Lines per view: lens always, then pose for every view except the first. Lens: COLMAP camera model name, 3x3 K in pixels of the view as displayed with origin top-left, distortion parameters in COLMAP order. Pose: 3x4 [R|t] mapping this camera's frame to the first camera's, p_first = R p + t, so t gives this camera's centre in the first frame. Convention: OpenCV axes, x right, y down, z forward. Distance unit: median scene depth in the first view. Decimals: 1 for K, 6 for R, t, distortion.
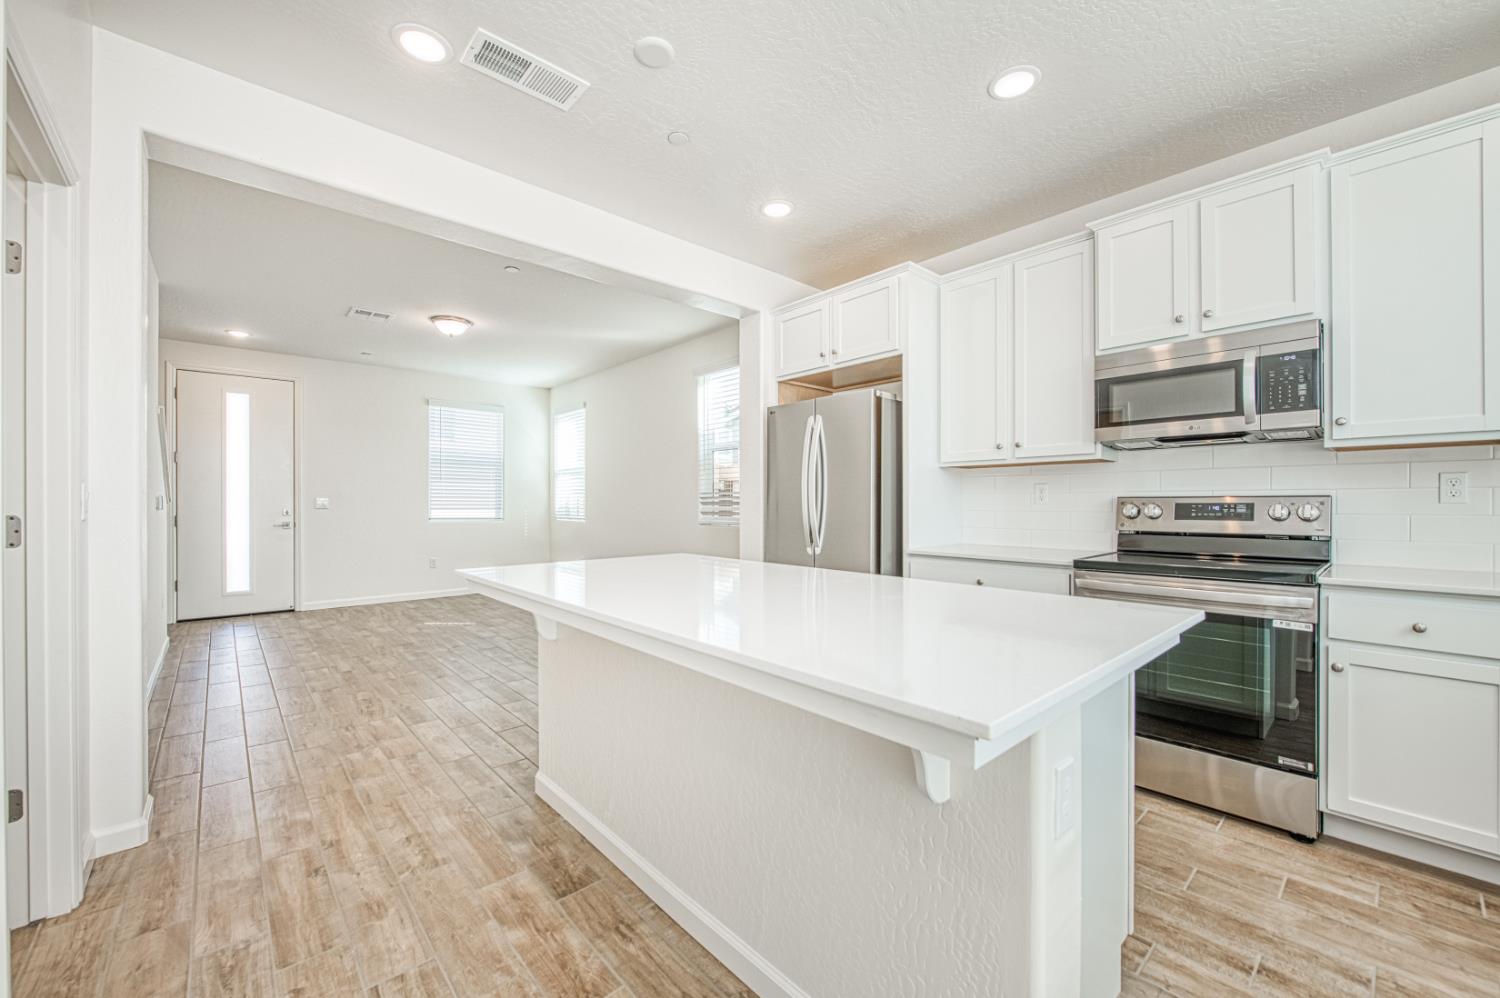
lens RADIAL K [[606.1, 0, 740.6], [0, 606.1, 502.9], [0, 0, 1]] dist [-0.001842, -0.001284]
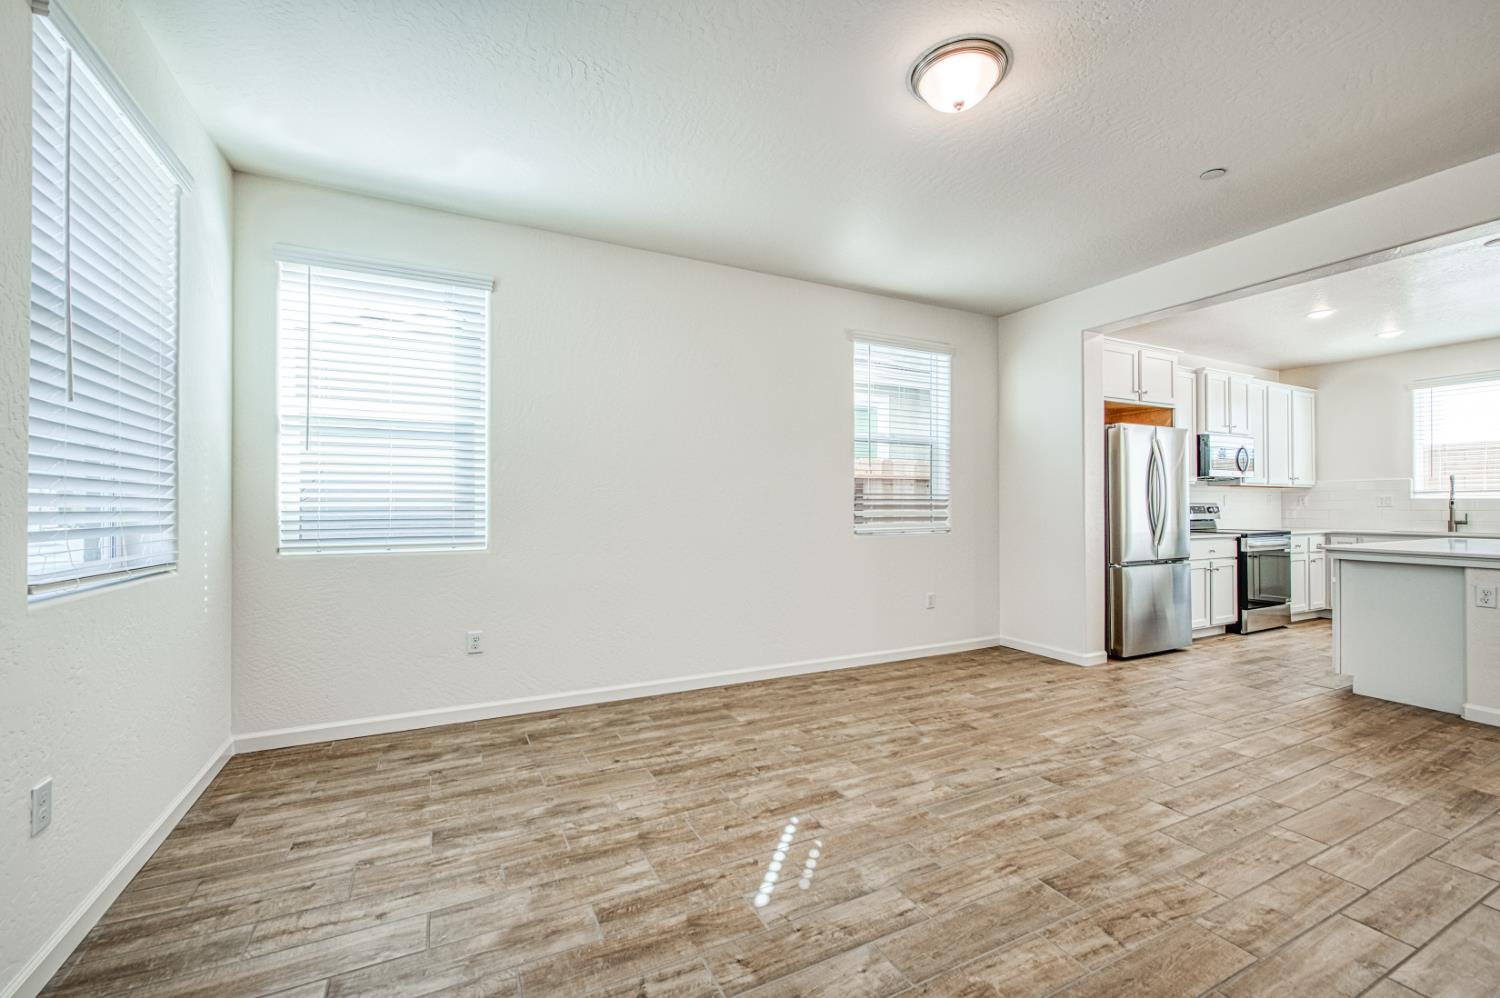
lens RADIAL K [[593.4, 0, 750.5], [0, 593.4, 497.4], [0, 0, 1]] dist [0.003670, 0.000985]
pose [[0.256929, 0.010628, 0.966372, -1.675189], [0.000797, 0.999937, -0.011209, -0.007255], [-0.966430, 0.003650, 0.256904, 1.894339]]
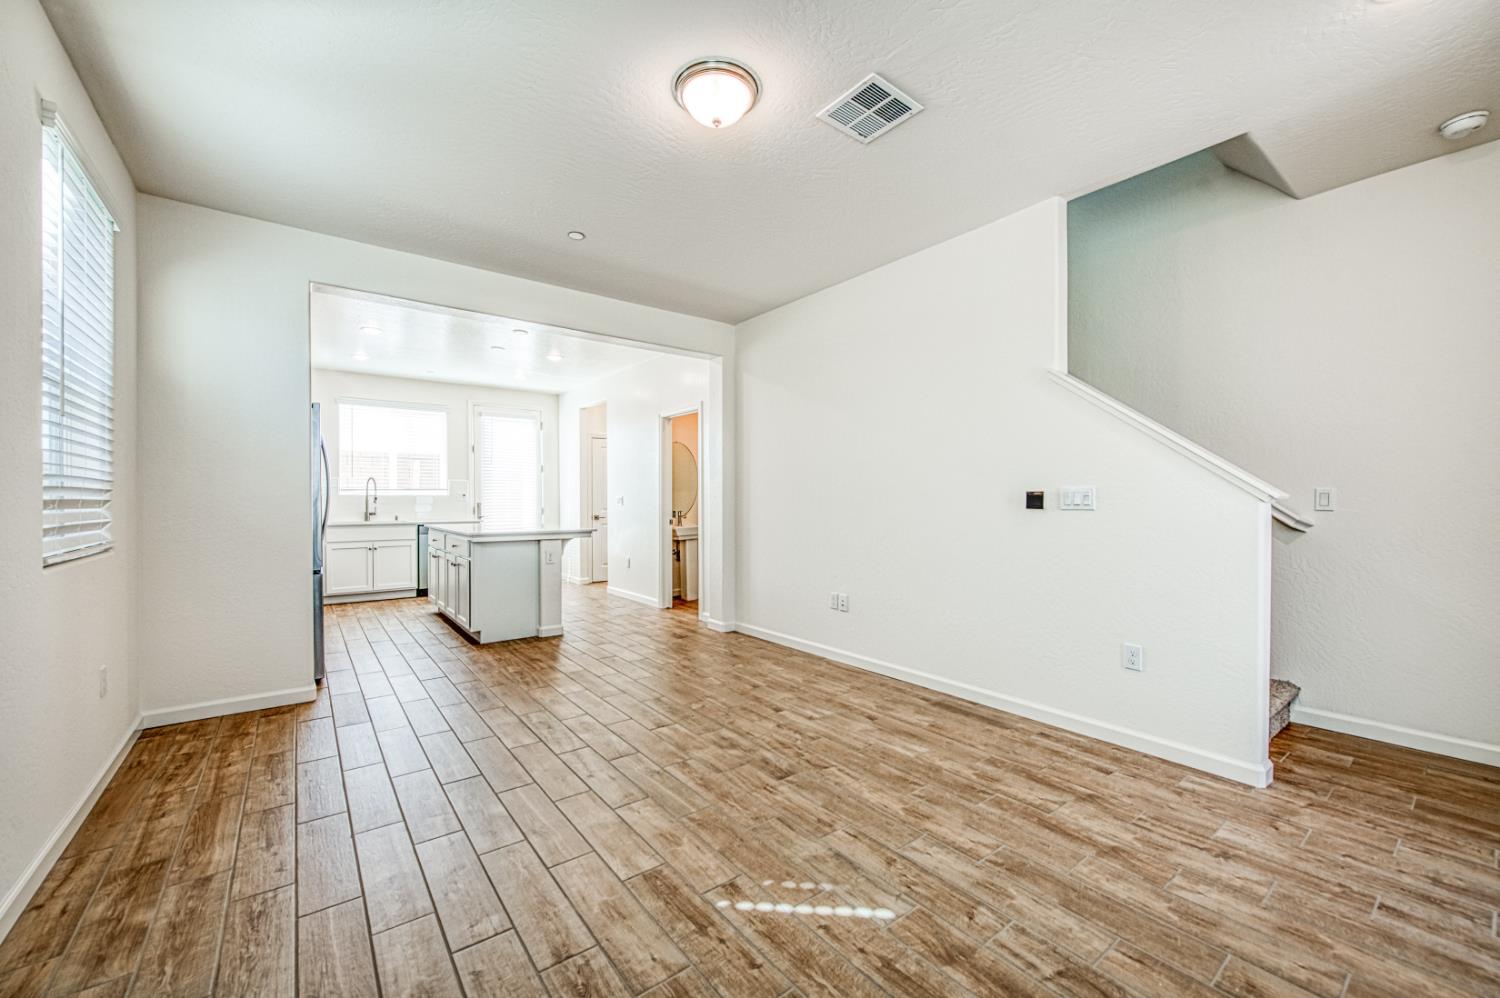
lens RADIAL K [[606.1, 0, 772.5], [0, 606.1, 501.0], [0, 0, 1]] dist [-0.001842, -0.001284]
pose [[-0.998334, -0.000967, 0.057694, -1.031069], [-0.000869, 0.999998, 0.001732, -0.004774], [-0.057696, 0.001679, -0.998333, 2.605842]]
